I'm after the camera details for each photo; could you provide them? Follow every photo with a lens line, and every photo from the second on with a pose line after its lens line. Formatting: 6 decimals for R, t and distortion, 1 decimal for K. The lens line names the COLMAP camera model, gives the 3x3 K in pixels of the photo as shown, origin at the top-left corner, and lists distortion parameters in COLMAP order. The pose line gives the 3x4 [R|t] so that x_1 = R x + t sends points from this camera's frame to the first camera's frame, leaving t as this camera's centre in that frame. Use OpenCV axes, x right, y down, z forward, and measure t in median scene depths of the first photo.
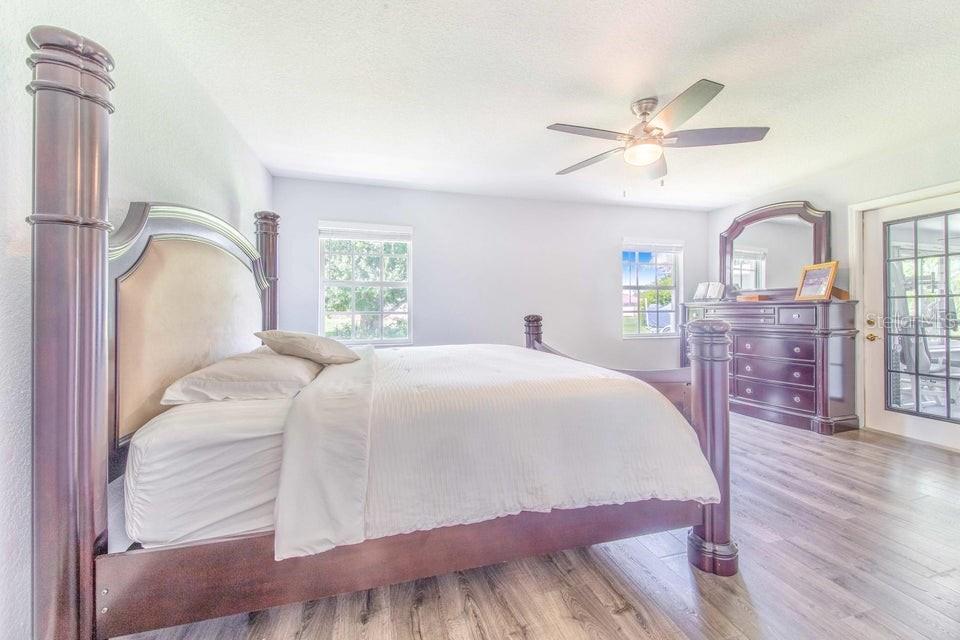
lens RADIAL K [[378.1, 0, 485.7], [0, 378.1, 313.3], [0, 0, 1]] dist [0.003785, -0.000535]
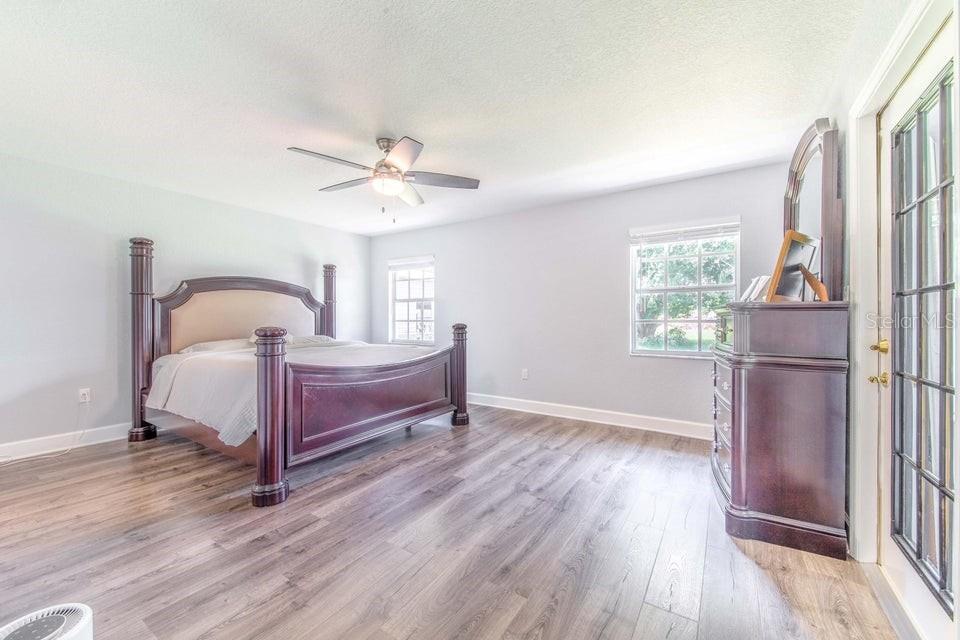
lens RADIAL K [[378.1, 0, 488.7], [0, 378.1, 322.0], [0, 0, 1]] dist [0.003785, -0.000535]
pose [[0.667258, 0.004755, -0.744812, 1.353068], [-0.004722, 0.999987, 0.002153, -0.003162], [0.744812, 0.002081, 0.667271, 0.417563]]
